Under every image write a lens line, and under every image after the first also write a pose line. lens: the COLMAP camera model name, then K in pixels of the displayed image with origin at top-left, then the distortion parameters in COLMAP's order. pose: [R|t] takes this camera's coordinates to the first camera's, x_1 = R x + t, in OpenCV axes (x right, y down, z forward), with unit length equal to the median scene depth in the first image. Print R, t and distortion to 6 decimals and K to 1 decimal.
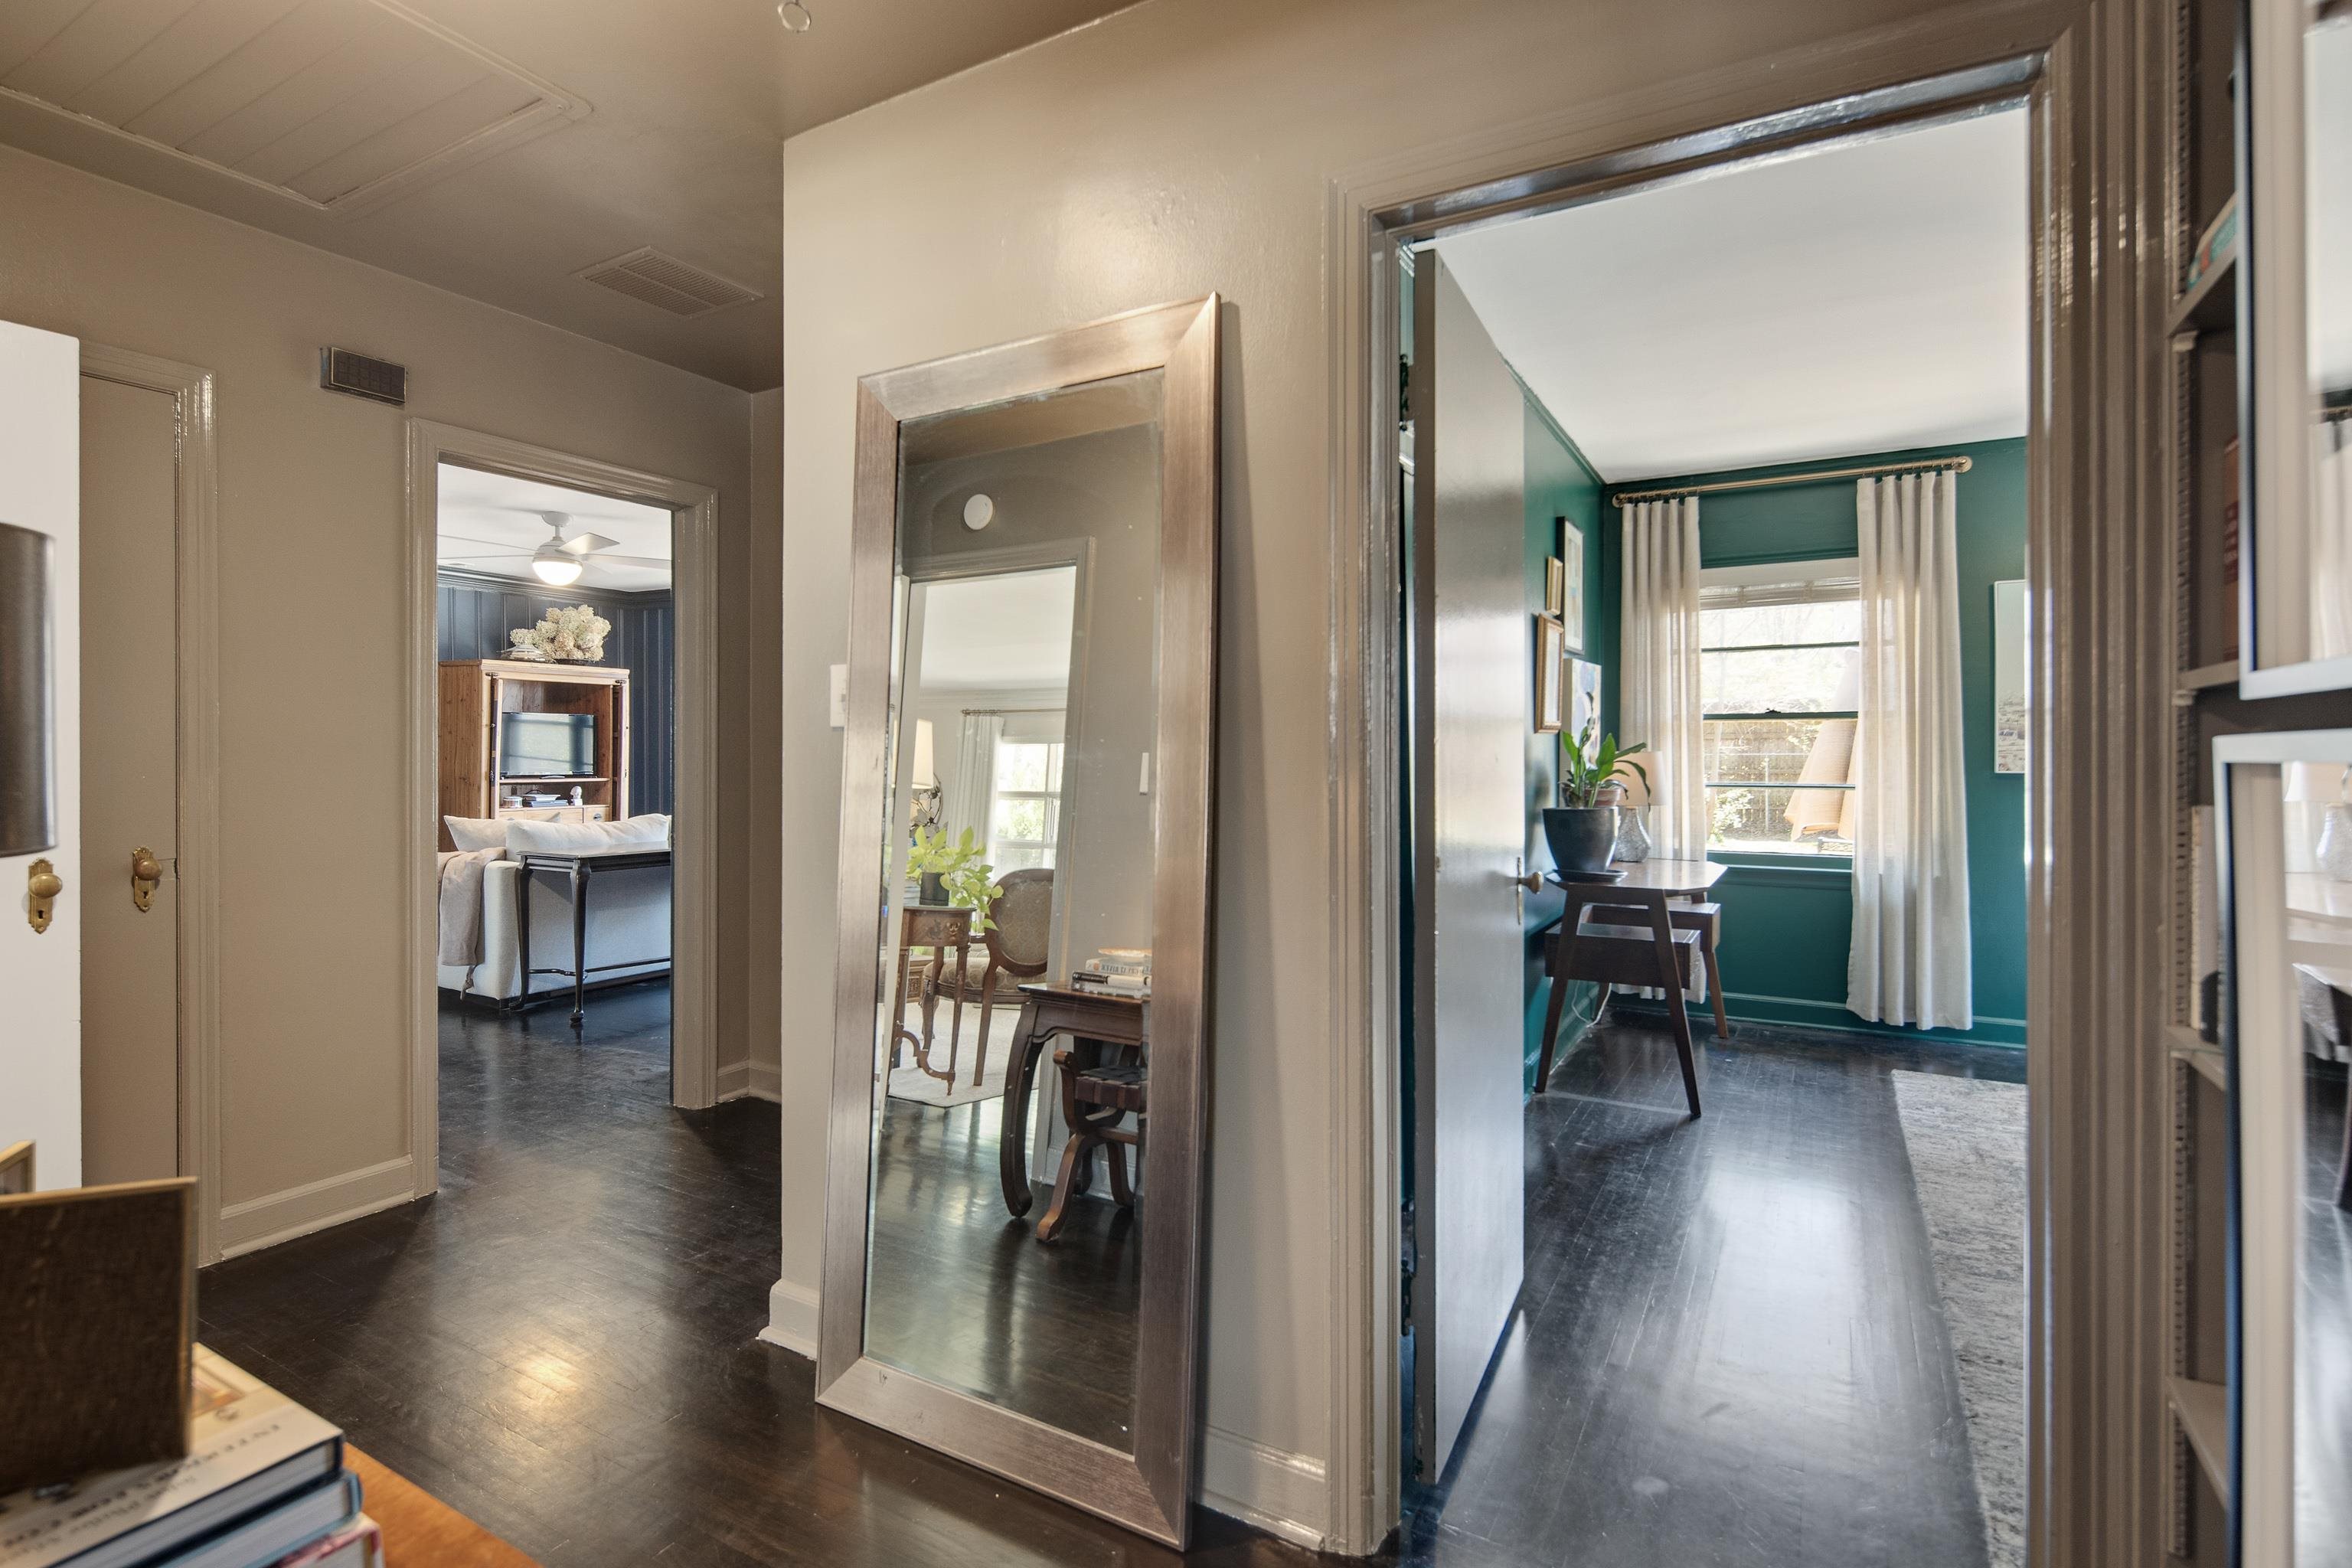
lens RADIAL K [[1127.5, 0, 1182.4], [0, 1127.5, 749.3], [0, 0, 1]] dist [0.000146, -0.000976]
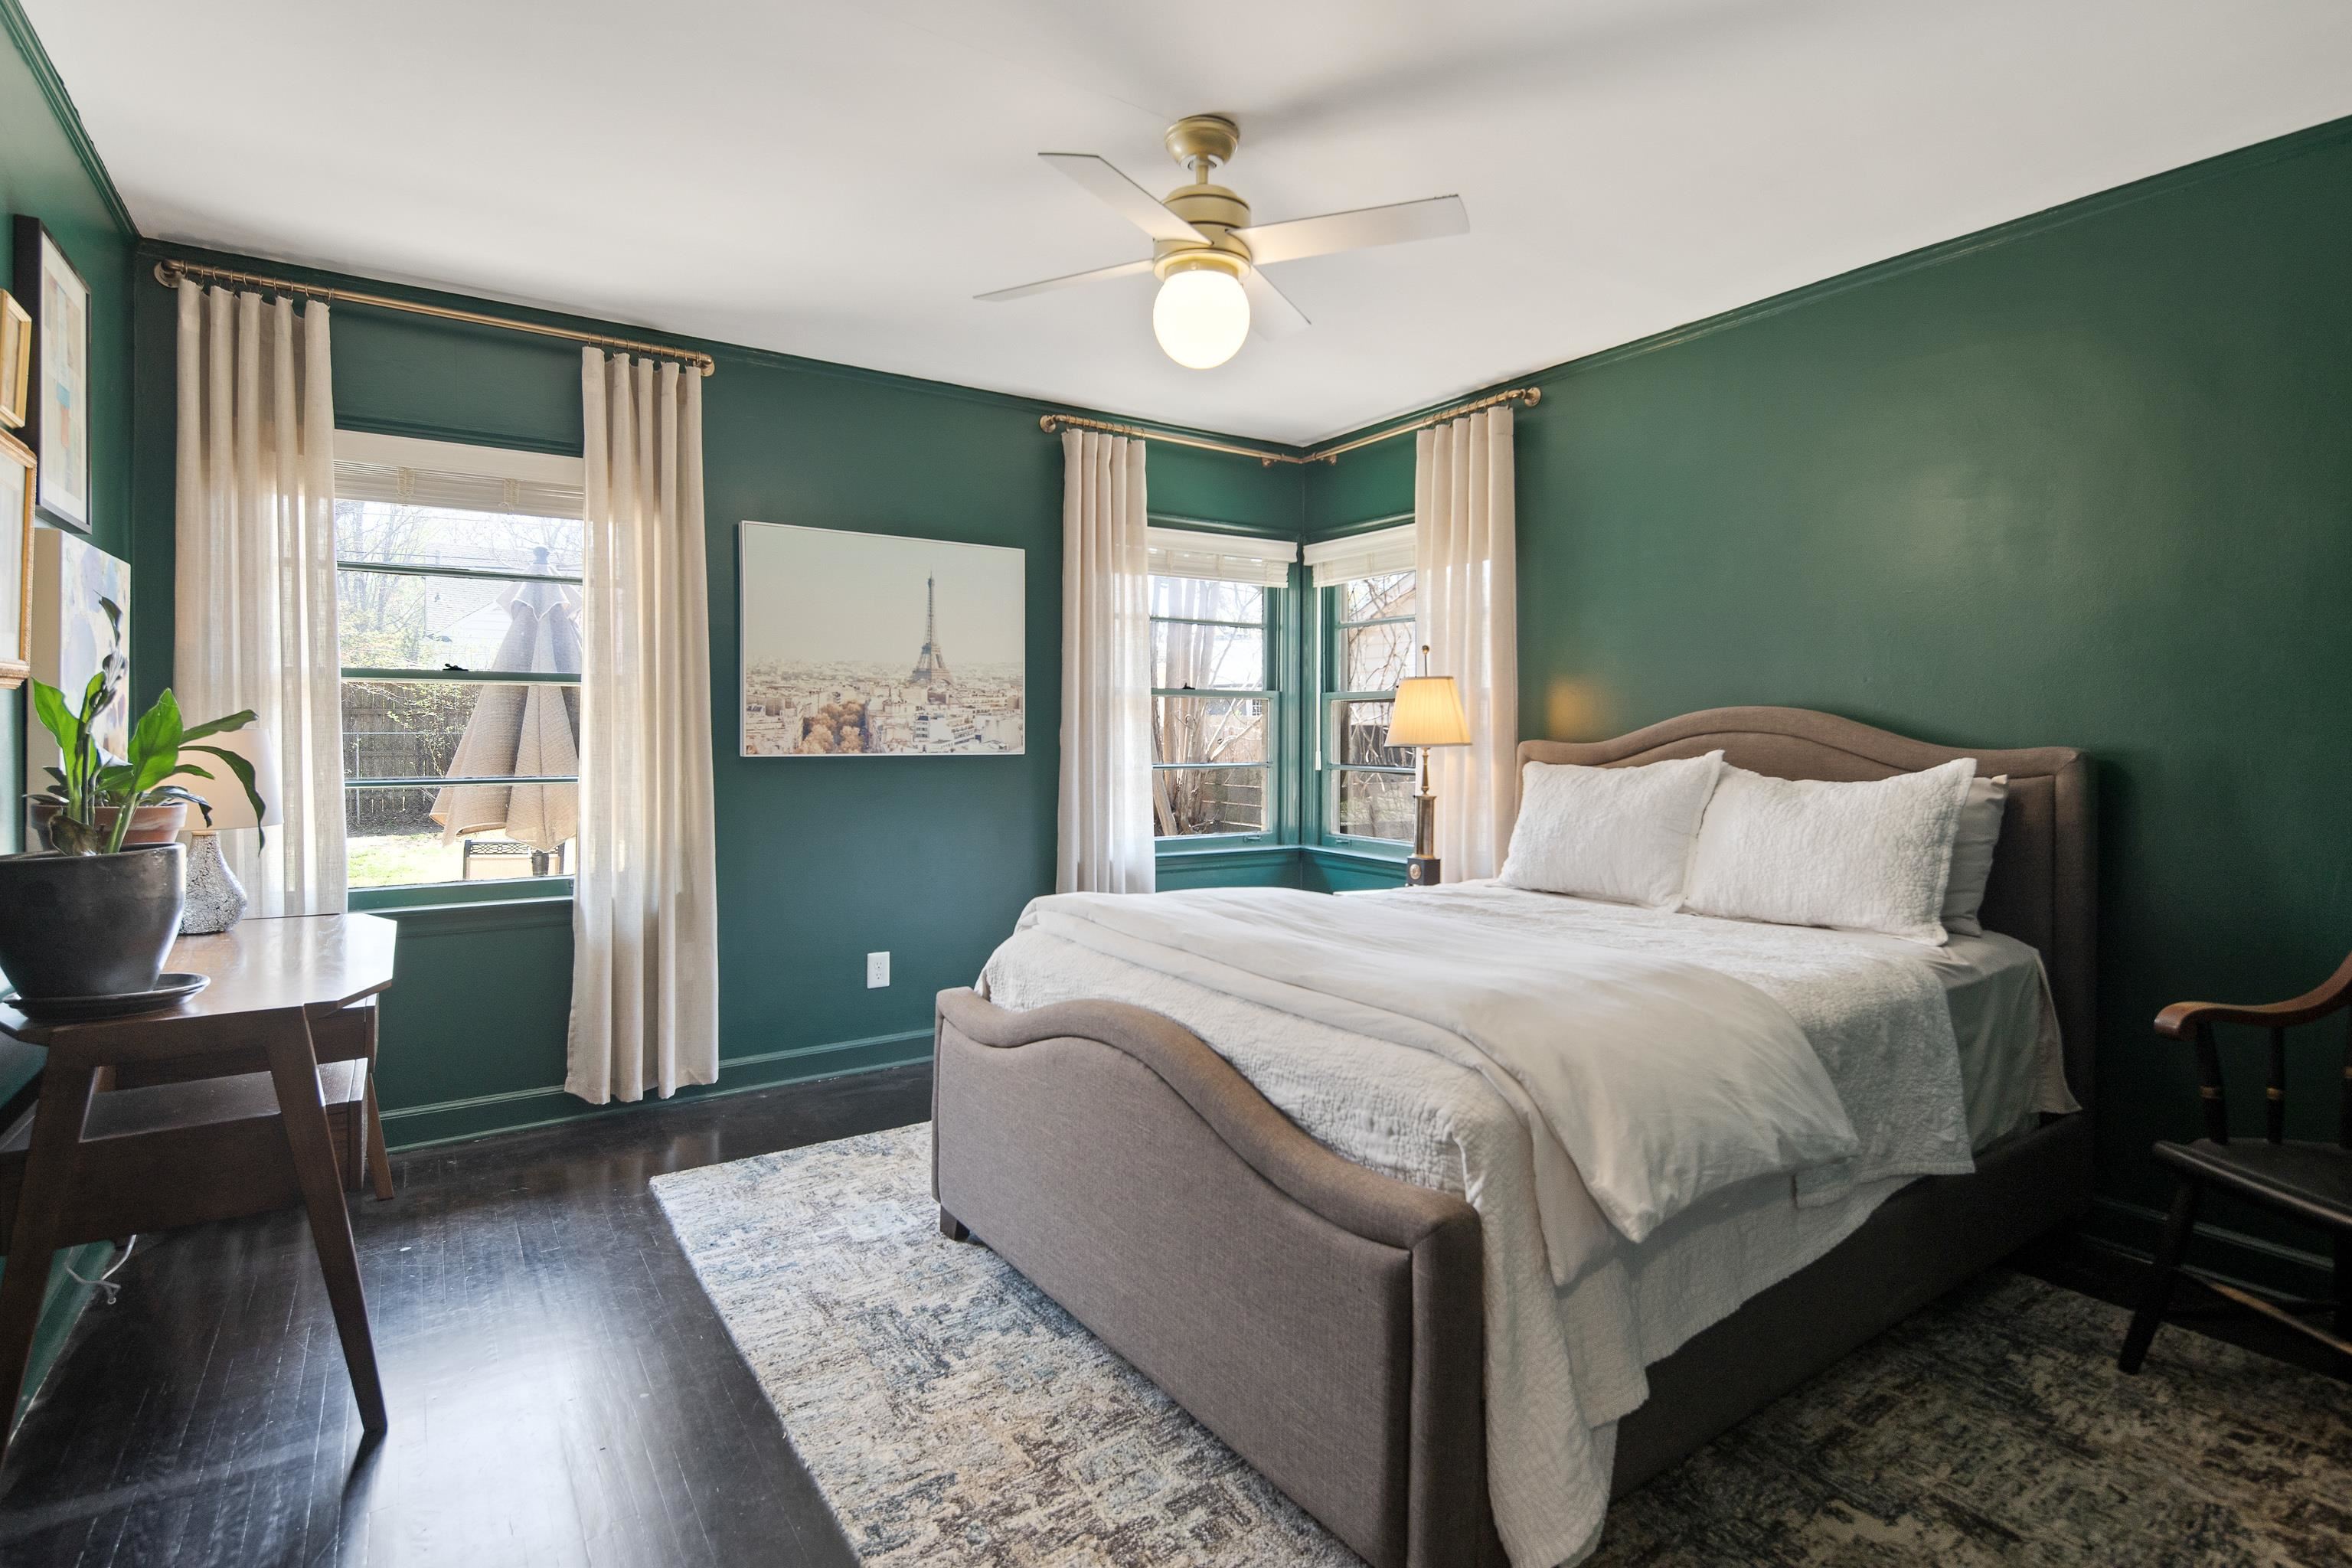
lens RADIAL K [[1138.7, 0, 1143.6], [0, 1138.7, 744.2], [0, 0, 1]] dist [0.001228, -0.001269]
pose [[0.458349, -0.007049, 0.888744, 0.123777], [-0.006916, 0.999910, 0.011498, 0.000407], [-0.888745, -0.011417, 0.458259, 0.361678]]
